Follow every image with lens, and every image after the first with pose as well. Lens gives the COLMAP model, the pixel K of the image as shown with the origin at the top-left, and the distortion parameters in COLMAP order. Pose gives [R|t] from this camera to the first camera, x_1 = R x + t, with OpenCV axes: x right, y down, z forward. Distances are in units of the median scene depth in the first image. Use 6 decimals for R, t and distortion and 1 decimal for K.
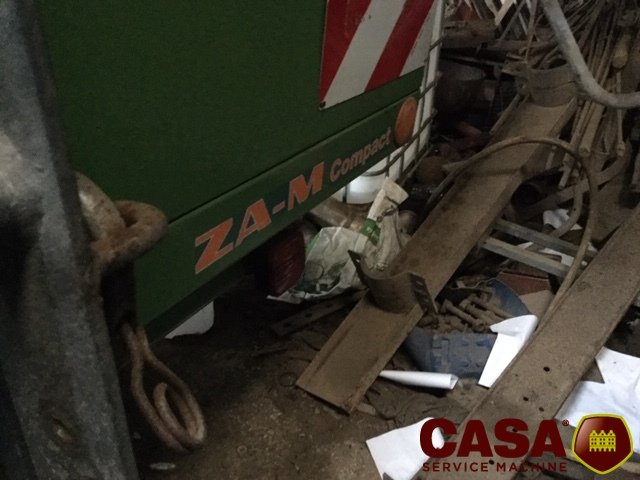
lens RADIAL K [[575.0, 0, 320.0], [0, 575.0, 240.0], [0, 0, 1]] dist [0.094114, -0.196249]
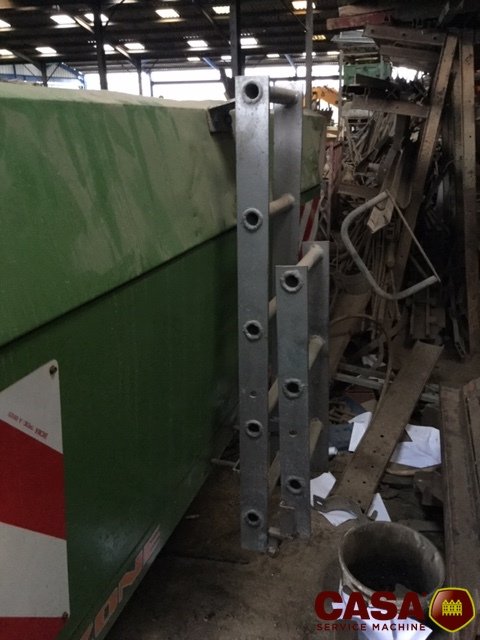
lens RADIAL K [[575.0, 0, 240.0], [0, 575.0, 320.0], [0, 0, 1]] dist [0.094114, -0.196249]
pose [[0.976445, -0.097888, 0.192282, -0.319988], [0.128307, 0.979906, -0.152712, 0.068560], [-0.173469, 0.173786, 0.969385, -0.671215]]
